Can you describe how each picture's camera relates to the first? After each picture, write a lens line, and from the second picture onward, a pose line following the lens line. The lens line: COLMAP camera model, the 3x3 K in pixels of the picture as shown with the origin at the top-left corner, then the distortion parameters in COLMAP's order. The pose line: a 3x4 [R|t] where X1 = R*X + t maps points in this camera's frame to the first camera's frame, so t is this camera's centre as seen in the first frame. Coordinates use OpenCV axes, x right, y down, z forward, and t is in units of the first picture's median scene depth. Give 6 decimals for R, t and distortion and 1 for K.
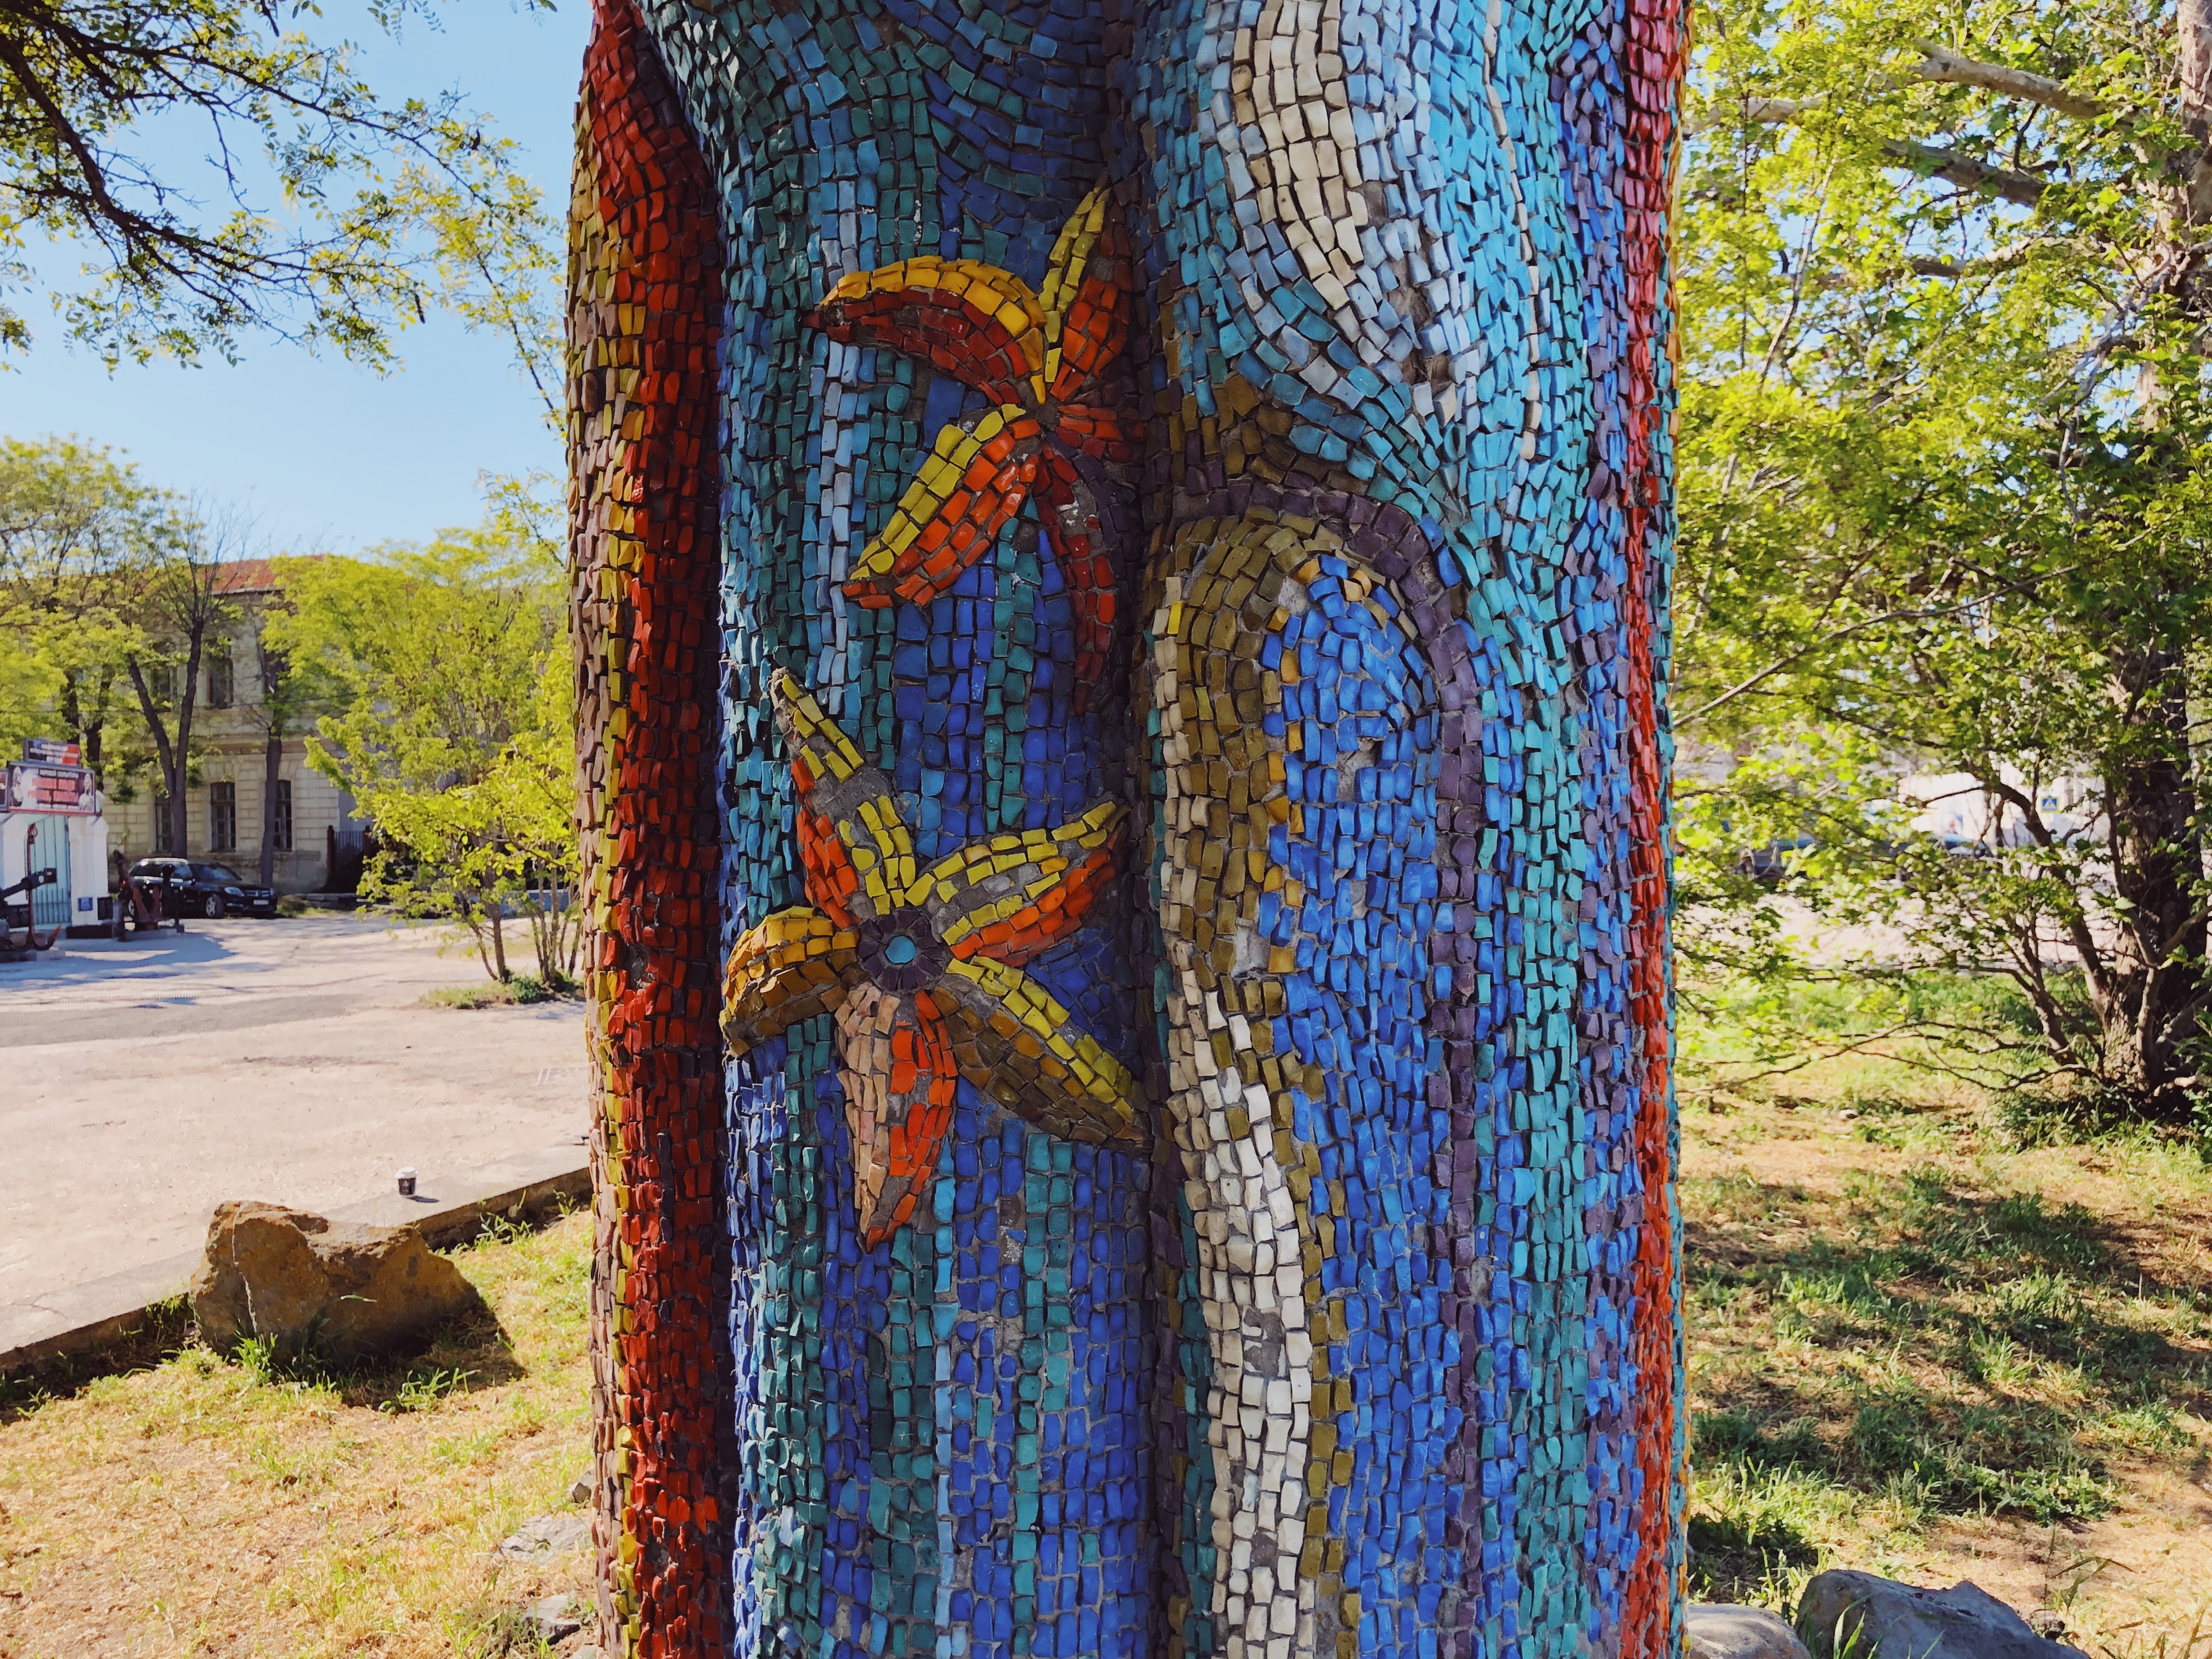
lens RADIAL K [[1823.7, 0, 1062.1], [0, 1823.7, 843.5], [0, 0, 1]] dist [0.017471, -0.001330]
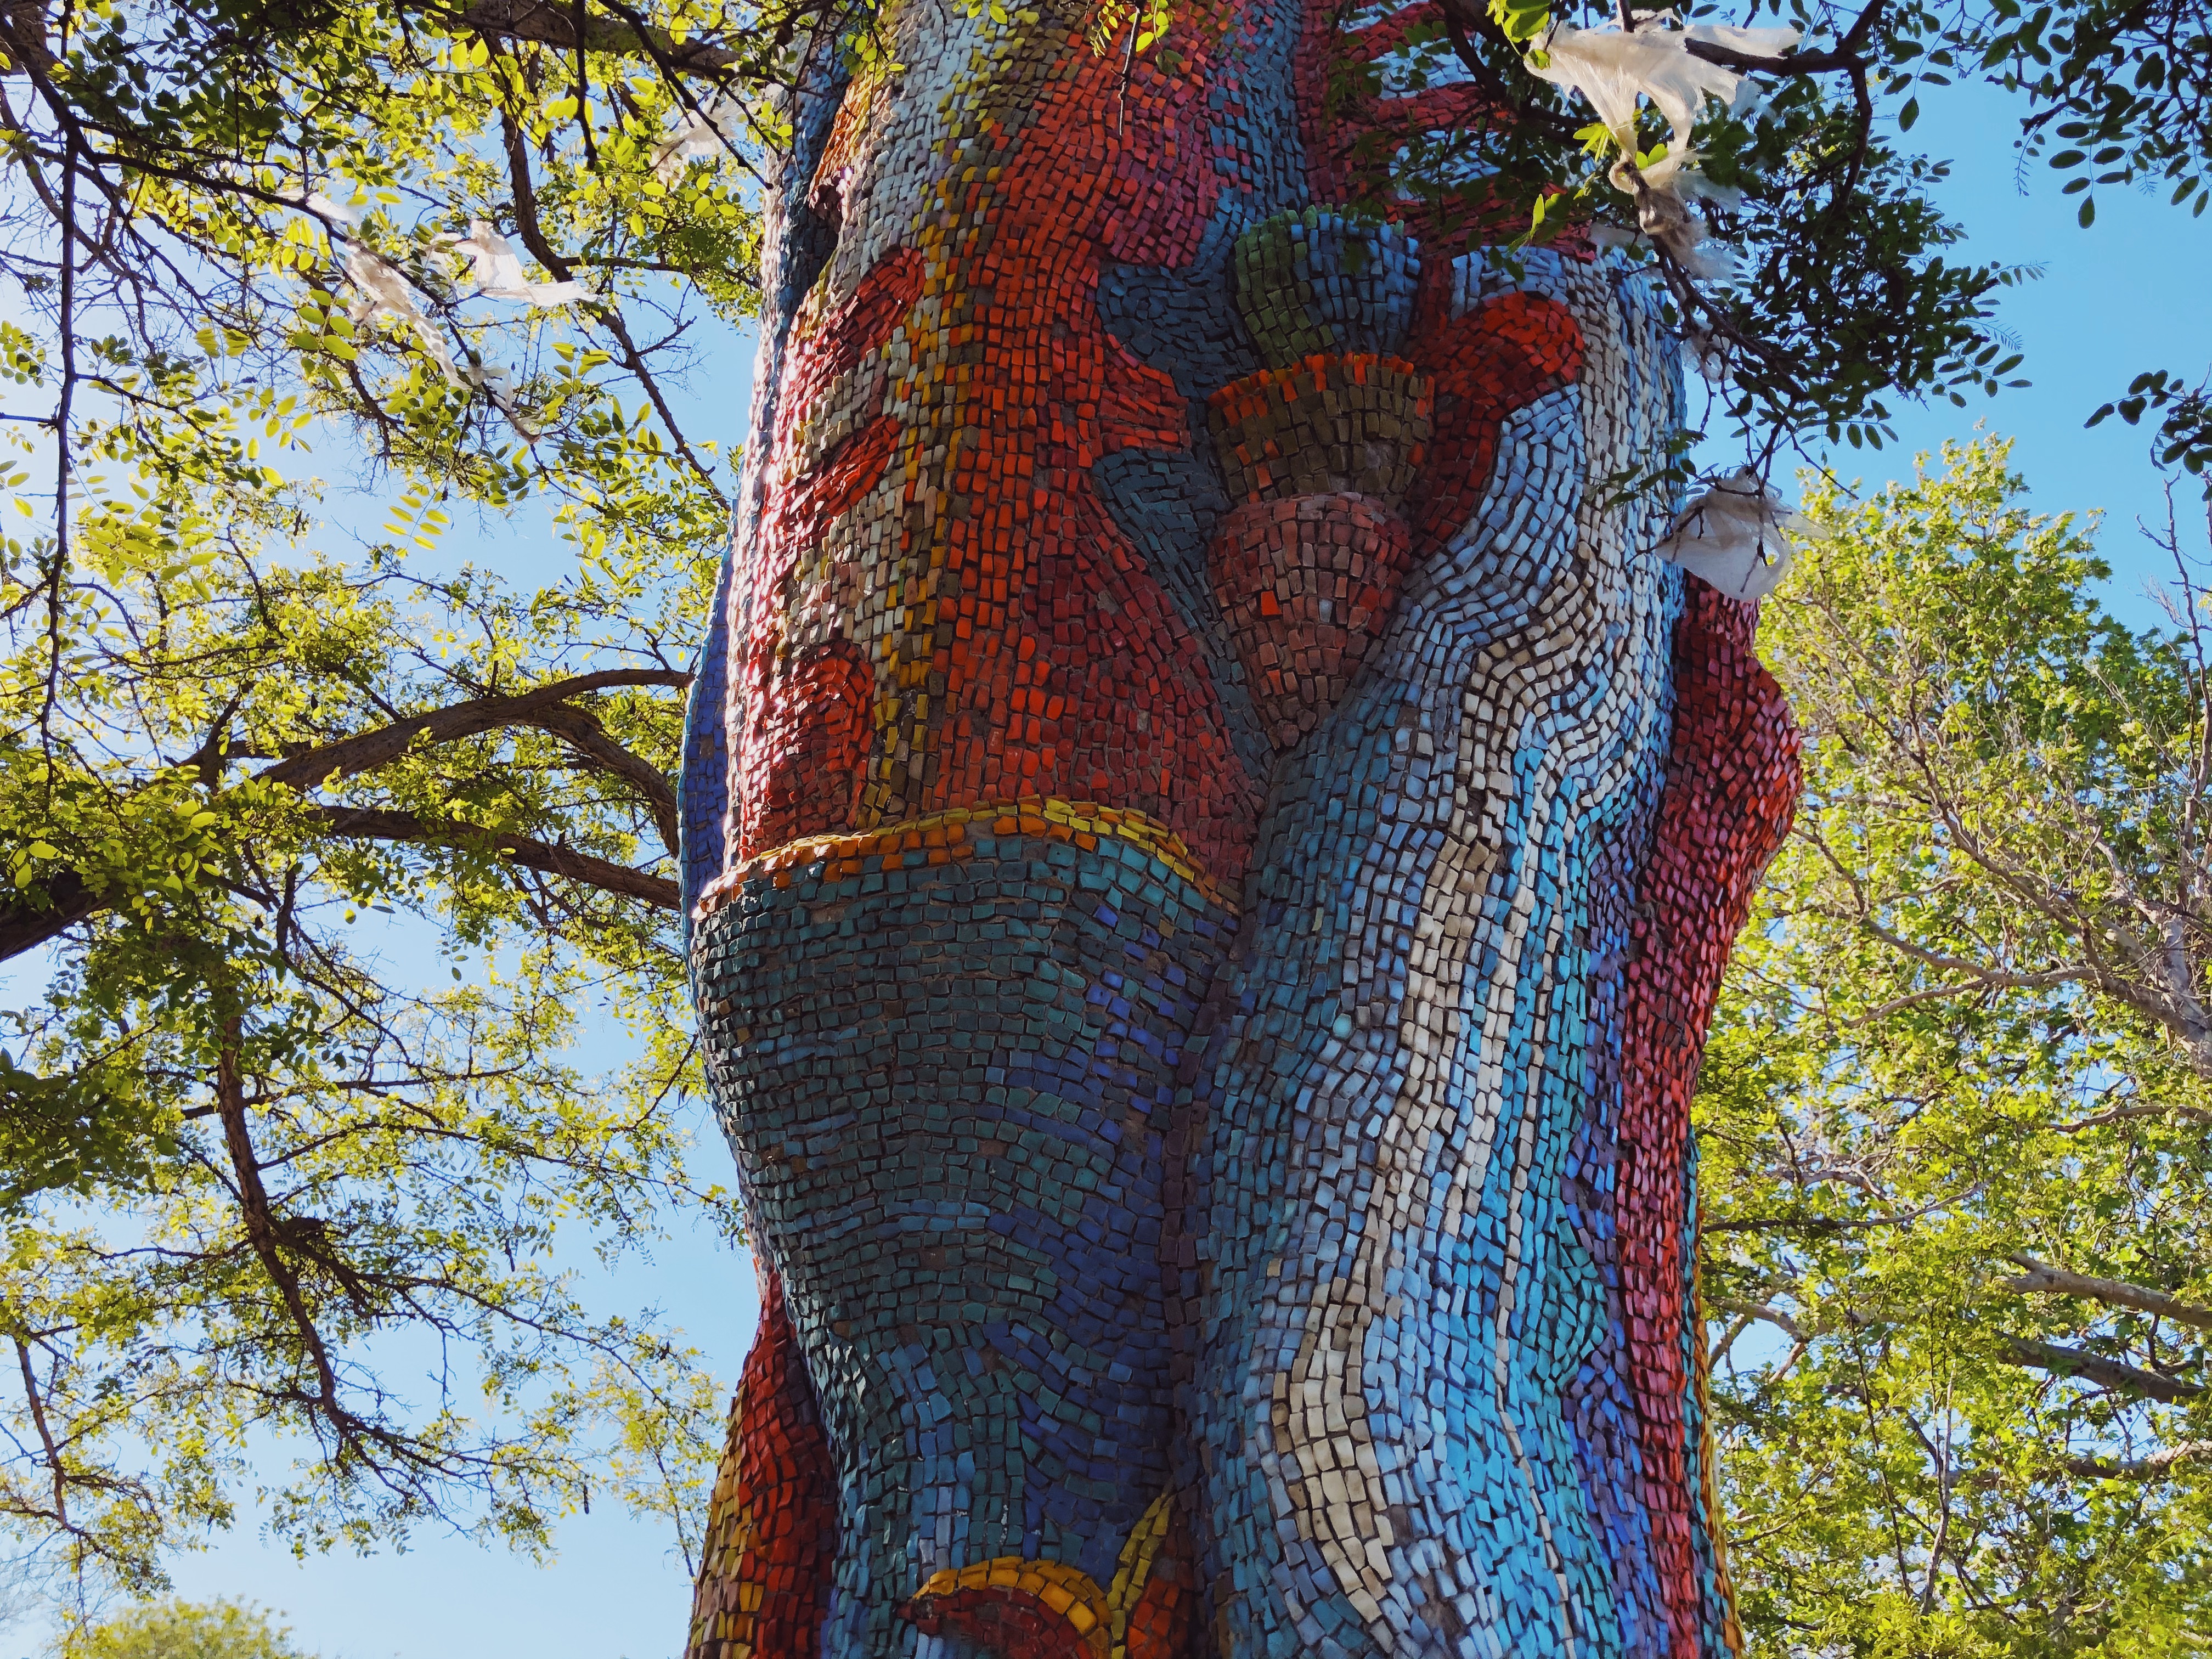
lens RADIAL K [[1823.7, 0, 1083.0], [0, 1823.7, 873.0], [0, 0, 1]] dist [0.017471, -0.001330]
pose [[0.996753, -0.005583, -0.080325, 0.064741], [-0.040143, 0.830323, -0.555835, -0.044414], [0.069799, 0.557255, 0.827403, -0.172396]]
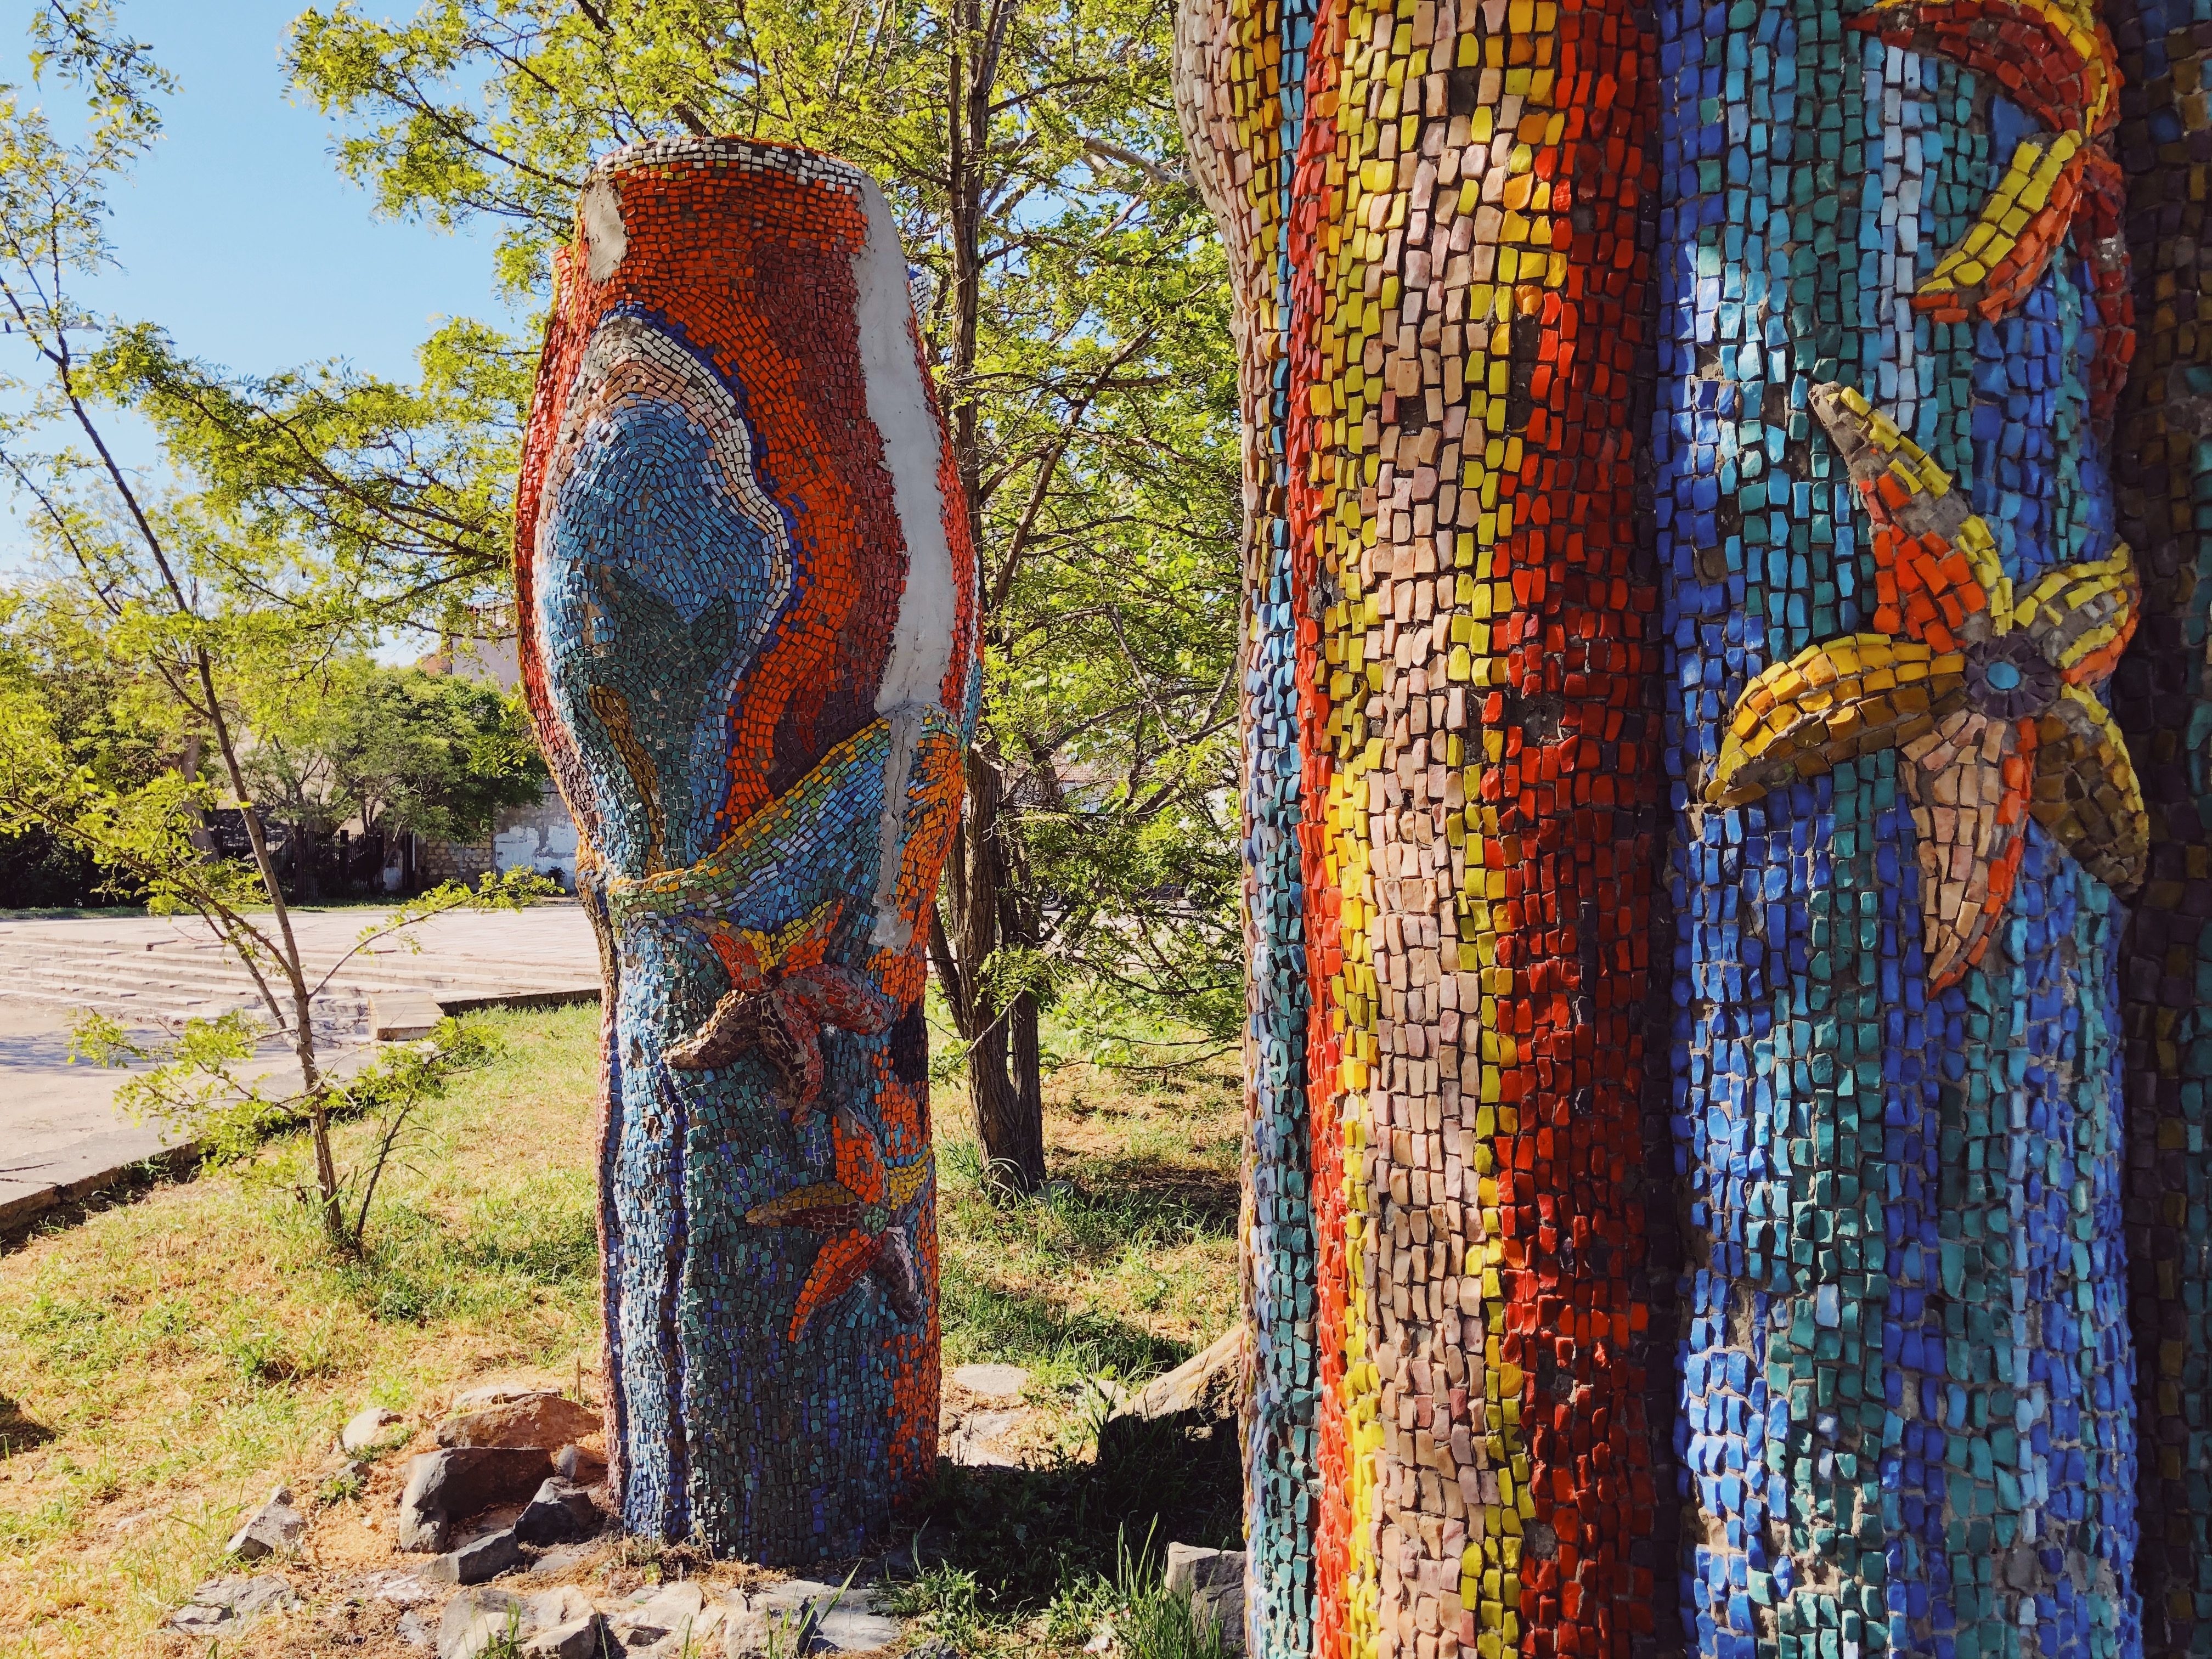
lens RADIAL K [[1823.7, 0, 1102.4], [0, 1823.7, 793.2], [0, 0, 1]] dist [0.017471, -0.001330]
pose [[0.935570, 0.014424, 0.352848, -0.603121], [-0.002502, 0.999411, -0.034221, 0.107158], [-0.353133, 0.031134, 0.935055, 0.186708]]
